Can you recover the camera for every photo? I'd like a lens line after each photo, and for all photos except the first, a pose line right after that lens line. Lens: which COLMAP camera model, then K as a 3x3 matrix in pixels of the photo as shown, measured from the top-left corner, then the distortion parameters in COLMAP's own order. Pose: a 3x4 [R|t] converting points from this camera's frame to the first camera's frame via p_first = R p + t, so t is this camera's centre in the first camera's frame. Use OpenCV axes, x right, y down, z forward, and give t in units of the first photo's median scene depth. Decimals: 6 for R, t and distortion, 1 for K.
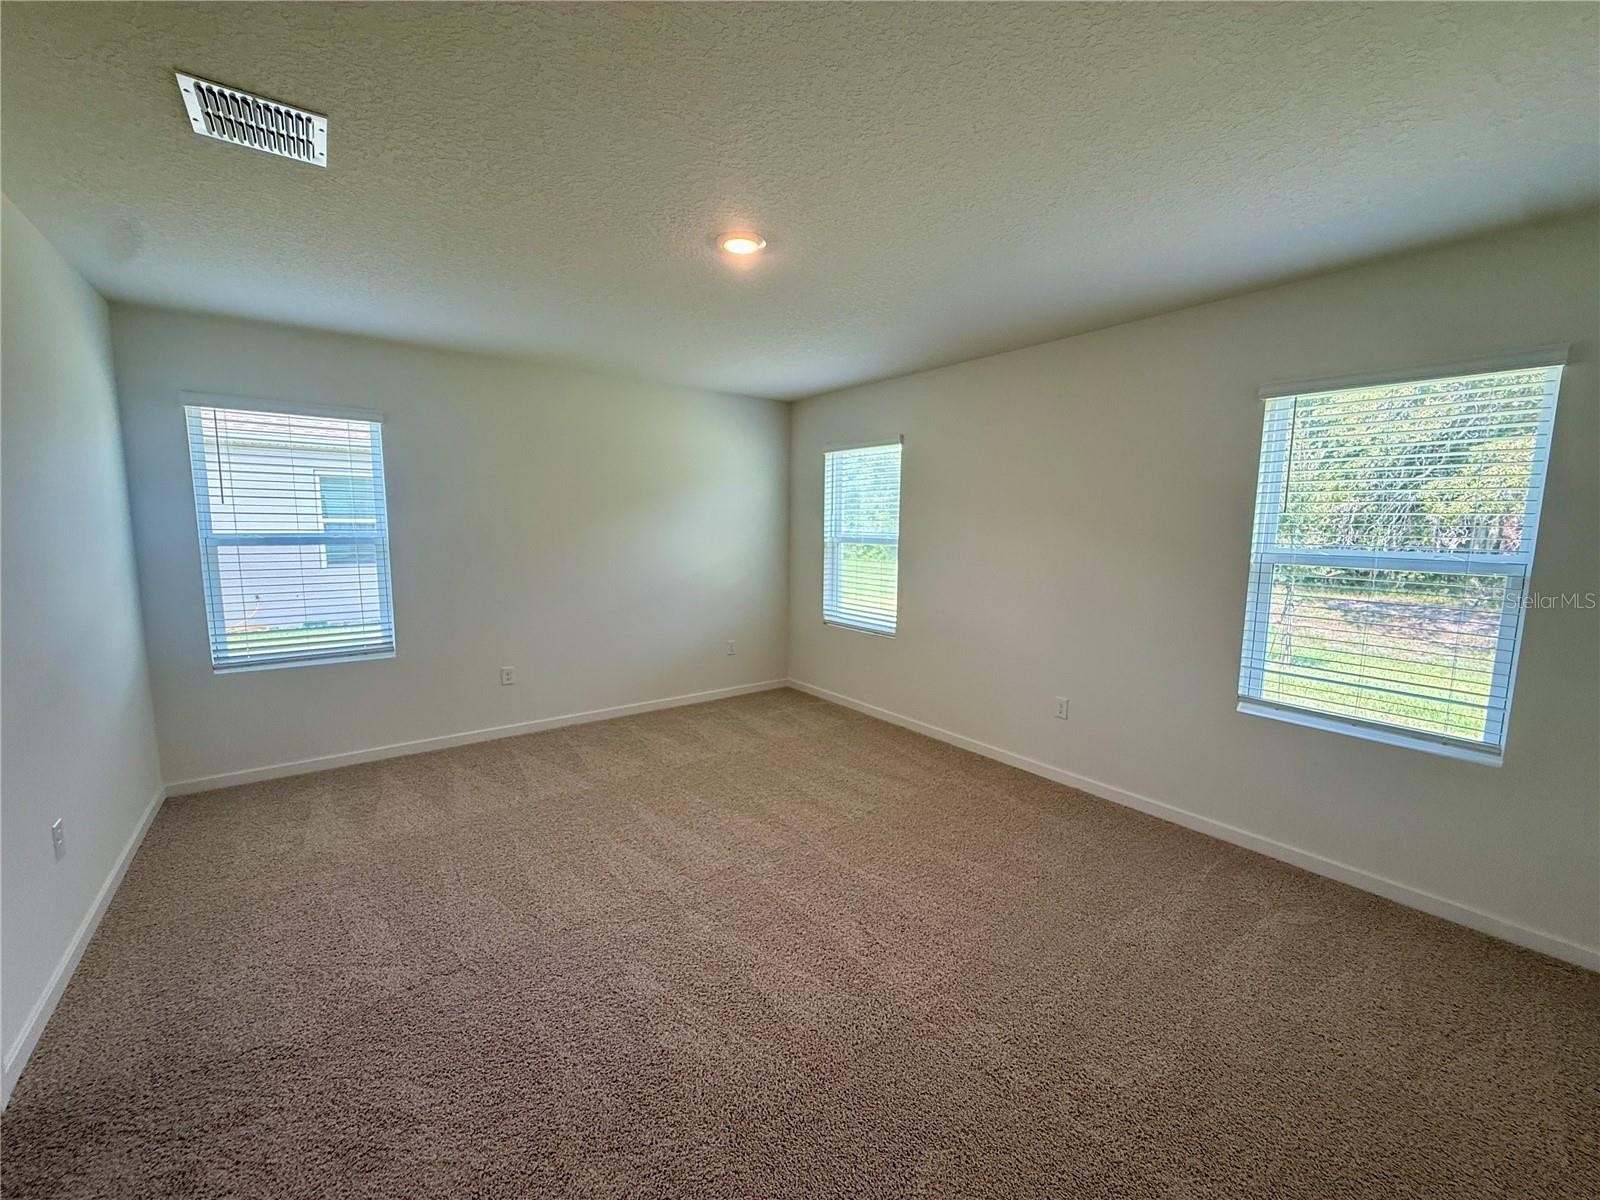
lens RADIAL K [[662.1, 0, 801.0], [0, 662.1, 614.0], [0, 0, 1]] dist [-0.000163, -0.000173]
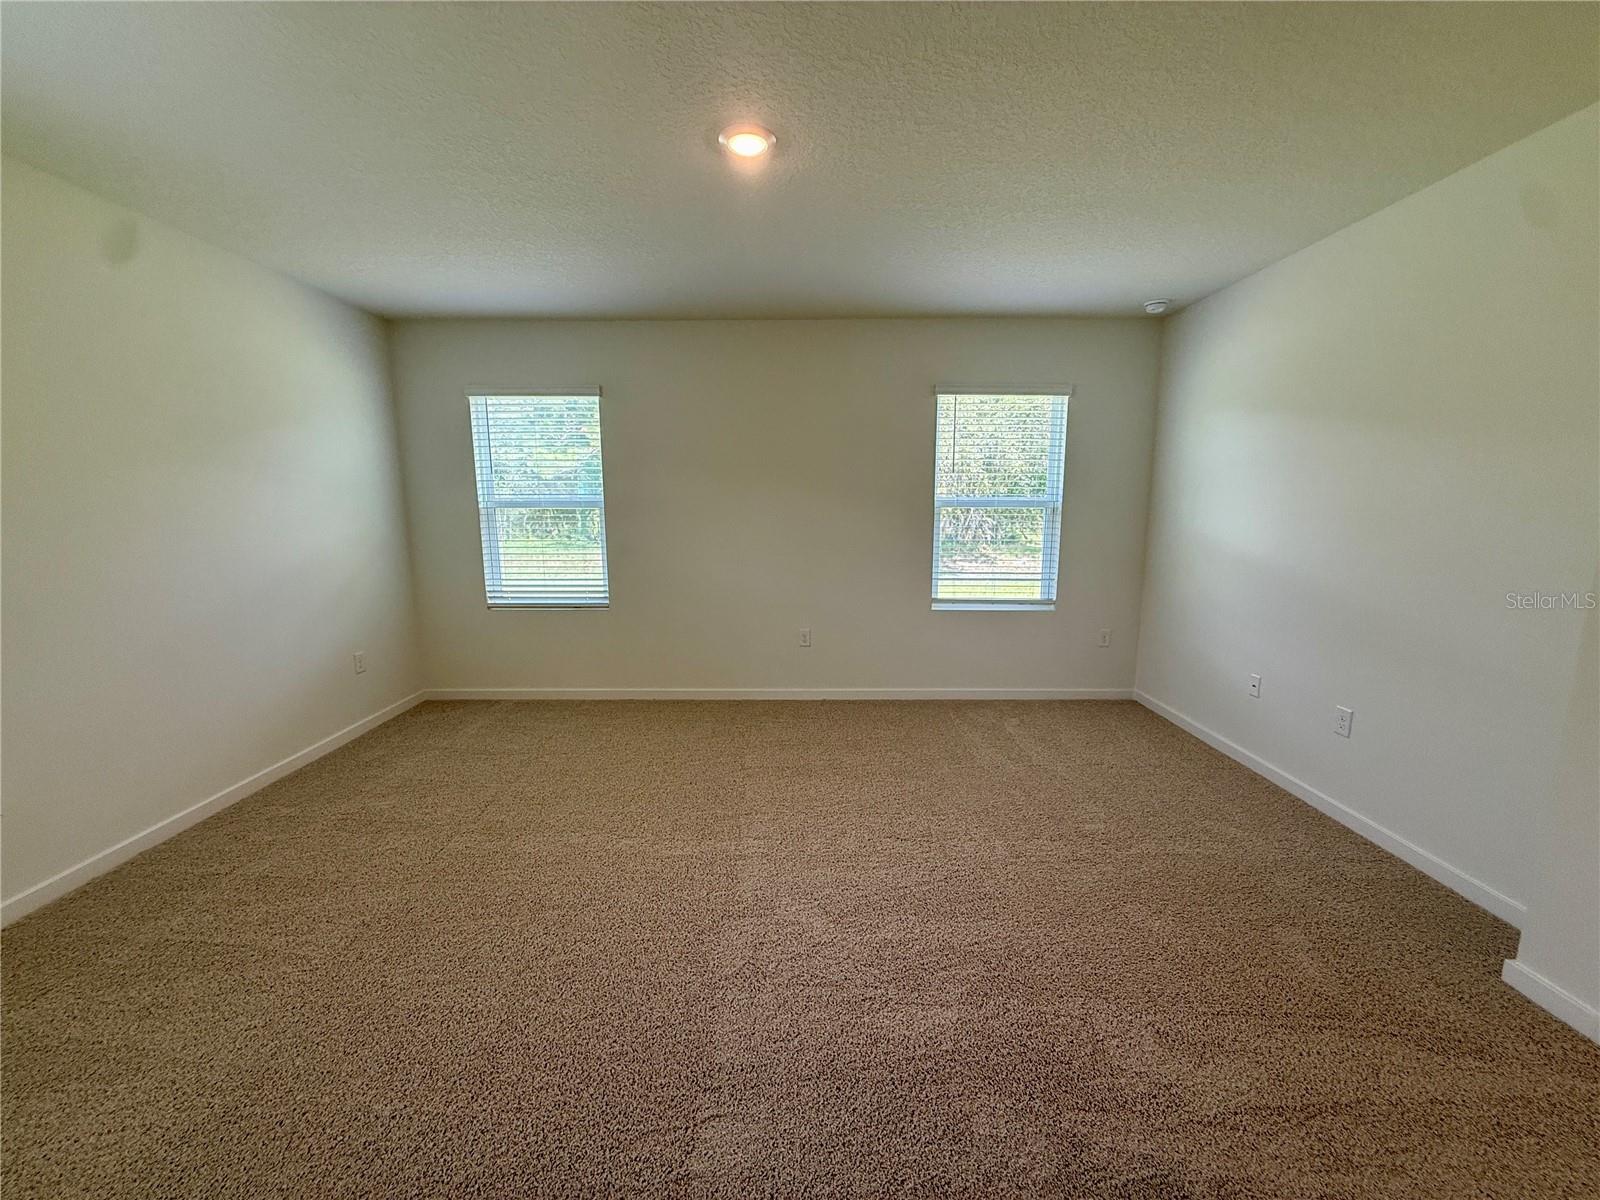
lens RADIAL K [[645.9, 0, 798.5], [0, 645.9, 602.4], [0, 0, 1]] dist [-0.001124, -0.000311]
pose [[0.589697, -0.135836, 0.796119, -0.426247], [0.121438, 0.989460, 0.078874, -0.010790], [-0.798443, 0.050167, 0.599977, 0.249045]]
